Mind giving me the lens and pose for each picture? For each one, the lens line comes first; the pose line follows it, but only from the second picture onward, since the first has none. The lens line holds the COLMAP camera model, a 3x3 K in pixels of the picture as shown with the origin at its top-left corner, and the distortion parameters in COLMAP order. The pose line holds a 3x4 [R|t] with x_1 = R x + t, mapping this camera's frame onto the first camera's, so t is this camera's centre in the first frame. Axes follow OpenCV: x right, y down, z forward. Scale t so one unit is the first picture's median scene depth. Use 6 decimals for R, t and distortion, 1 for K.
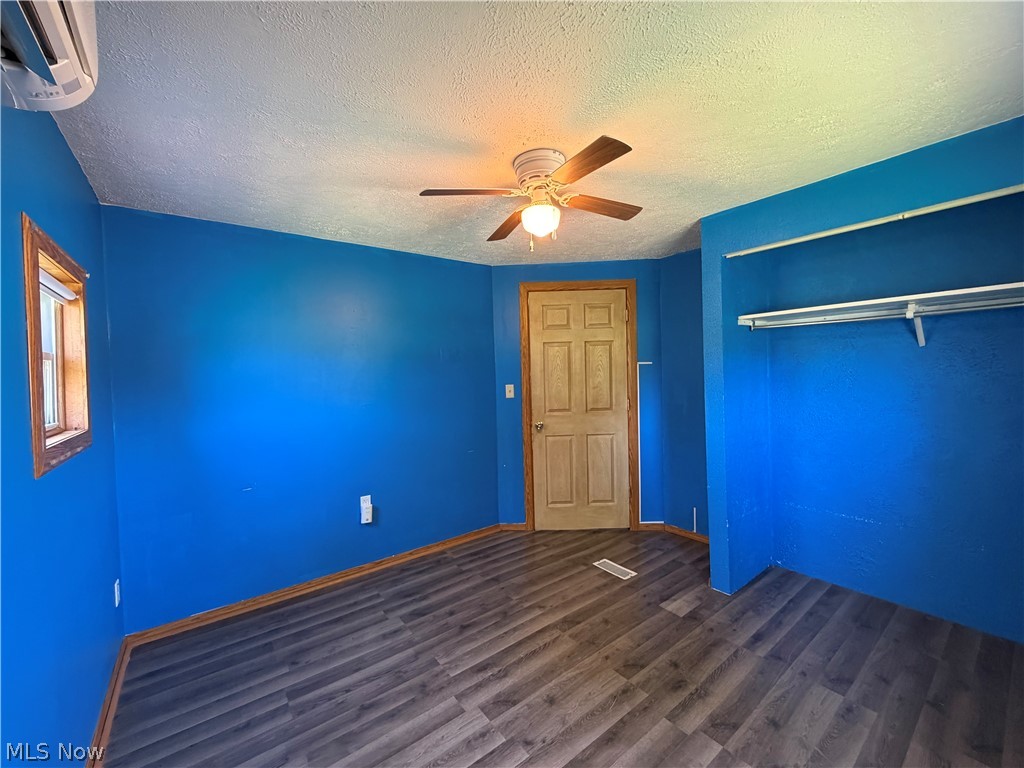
lens RADIAL K [[406.6, 0, 515.0], [0, 406.6, 382.6], [0, 0, 1]] dist [-0.000636, -0.000036]
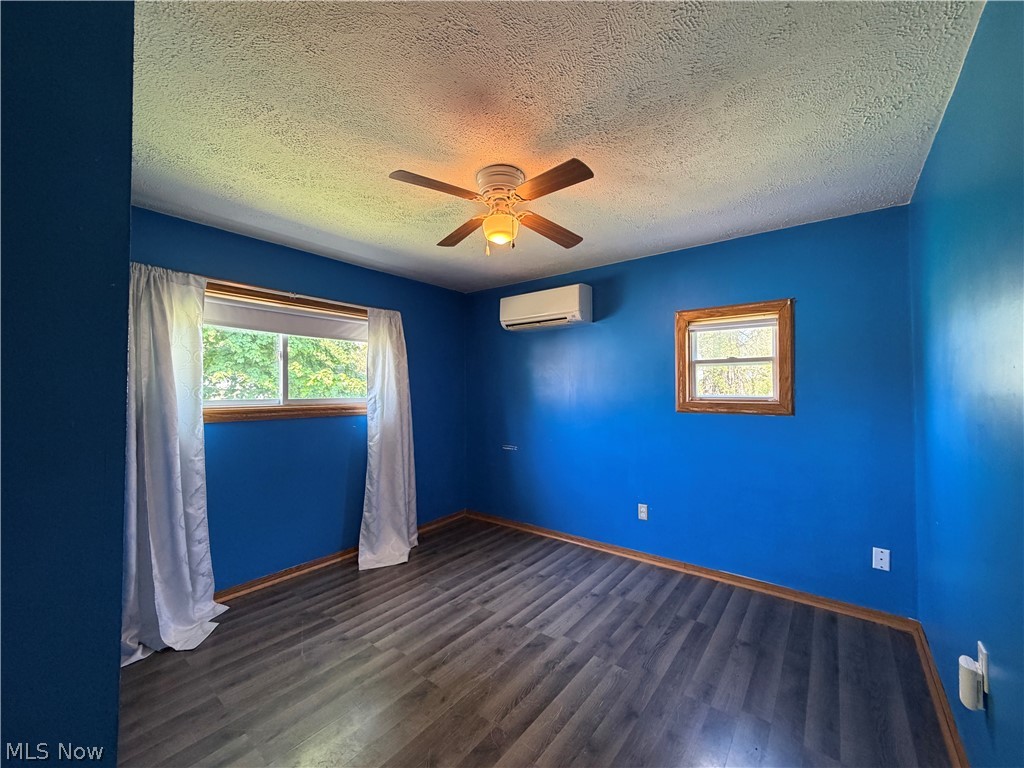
lens RADIAL K [[406.6, 0, 513.6], [0, 406.6, 385.7], [0, 0, 1]] dist [-0.000636, -0.000036]
pose [[-0.968923, 0.026633, -0.245924, 0.294784], [0.023213, 0.999589, 0.016793, -0.005684], [0.246271, 0.010563, -0.969144, 1.996744]]
